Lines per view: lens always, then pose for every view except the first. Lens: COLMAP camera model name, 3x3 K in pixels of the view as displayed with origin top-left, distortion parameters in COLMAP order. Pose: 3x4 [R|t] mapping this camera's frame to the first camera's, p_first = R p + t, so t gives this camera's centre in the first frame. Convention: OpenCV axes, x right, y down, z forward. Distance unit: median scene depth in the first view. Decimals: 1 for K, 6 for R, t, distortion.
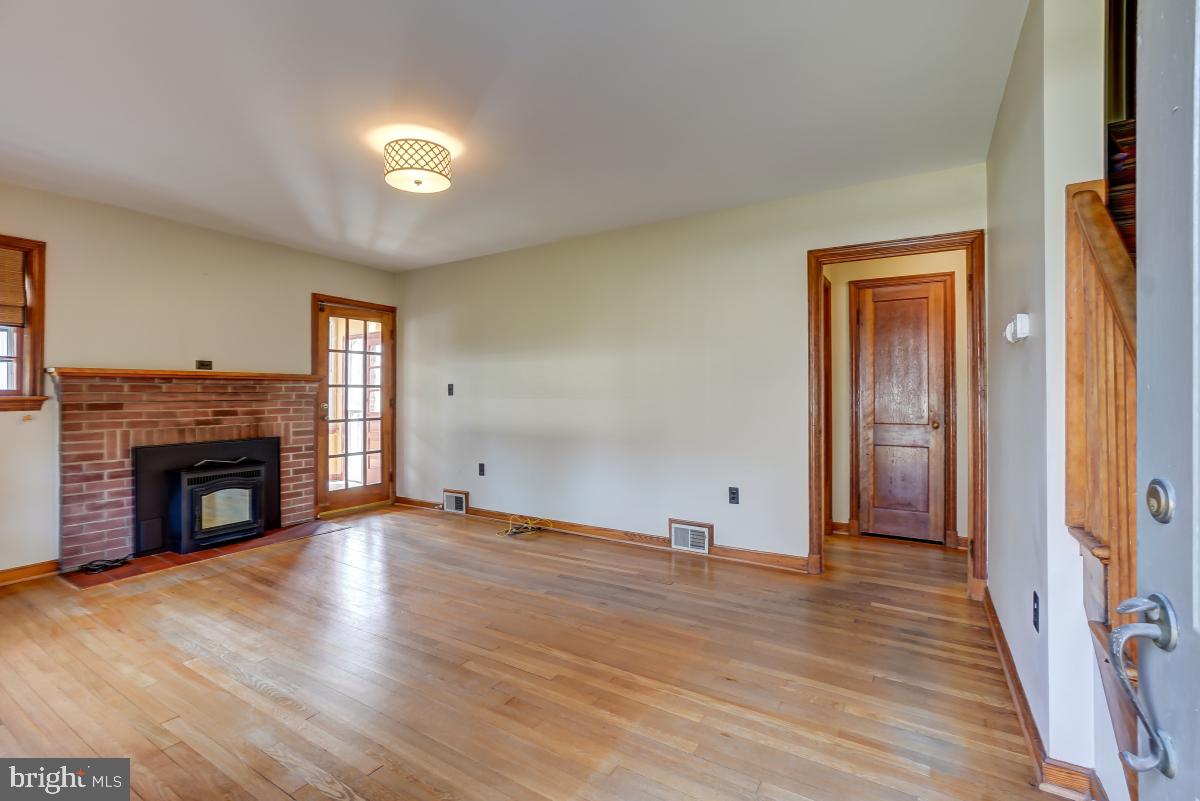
lens RADIAL K [[533.5, 0, 601.4], [0, 533.5, 397.3], [0, 0, 1]] dist [-0.036657, 0.017622]
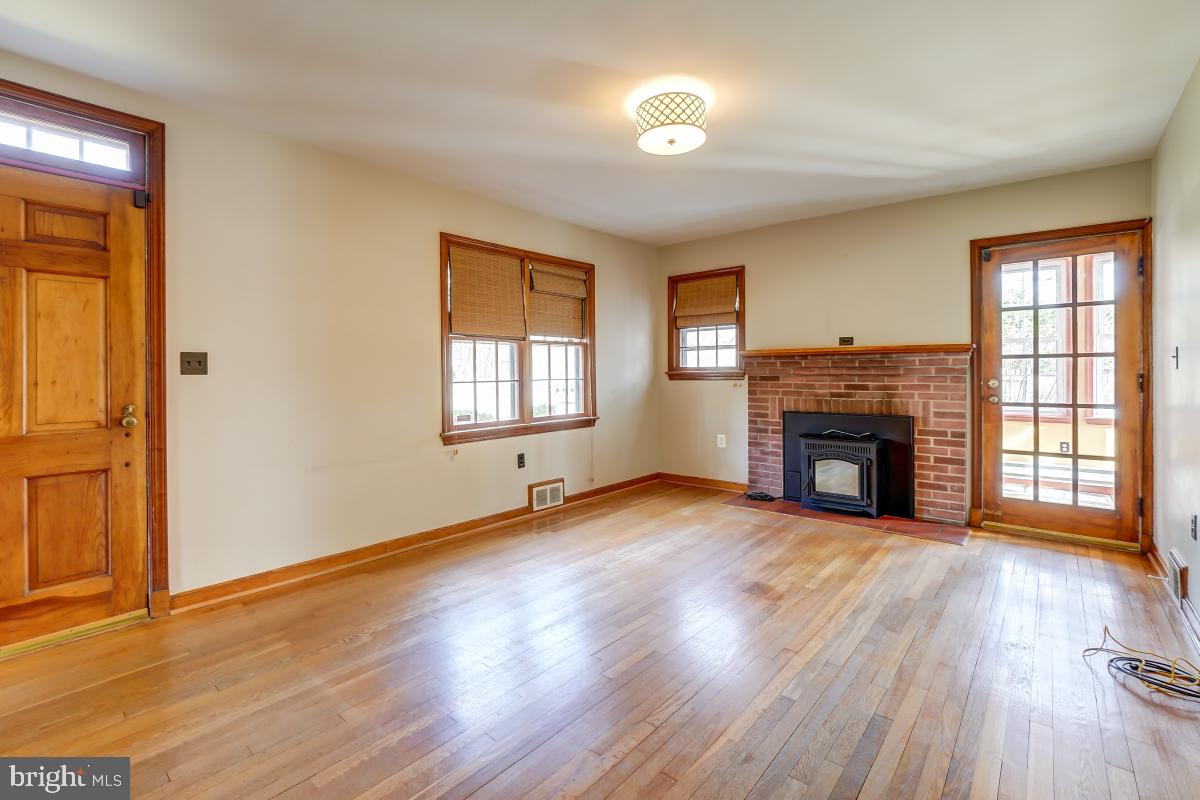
lens RADIAL K [[545.8, 0, 601.6], [0, 545.8, 374.3], [0, 0, 1]] dist [-0.000490, 0.000120]
pose [[-0.153070, 0.008244, -0.988181, 0.414627], [-0.000438, 0.999965, 0.008410, -0.003551], [0.988215, 0.001720, -0.153061, 0.685866]]
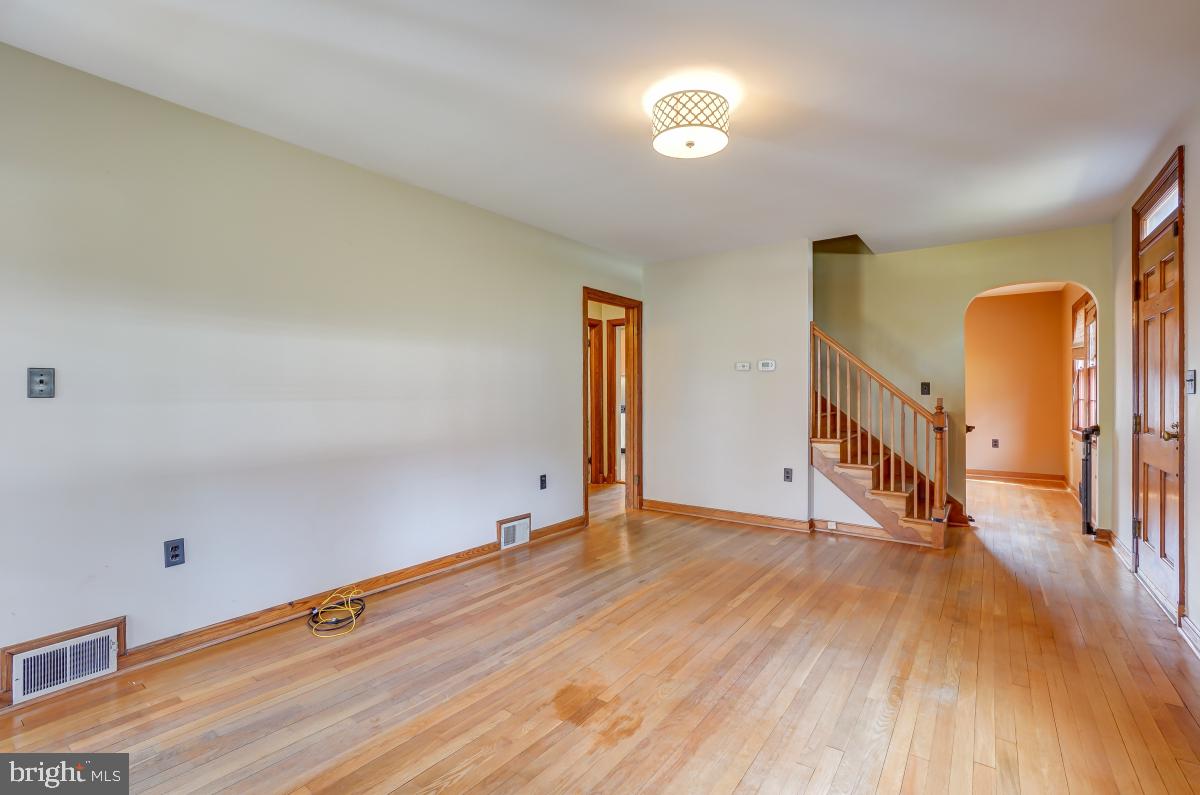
lens RADIAL K [[528.6, 0, 598.4], [0, 528.6, 391.3], [0, 0, 1]] dist [-0.013203, 0.000089]
pose [[0.096722, 0.006153, 0.995292, -0.810935], [0.008344, 0.999941, -0.006992, -0.002051], [-0.995276, 0.008981, 0.096665, 0.716691]]
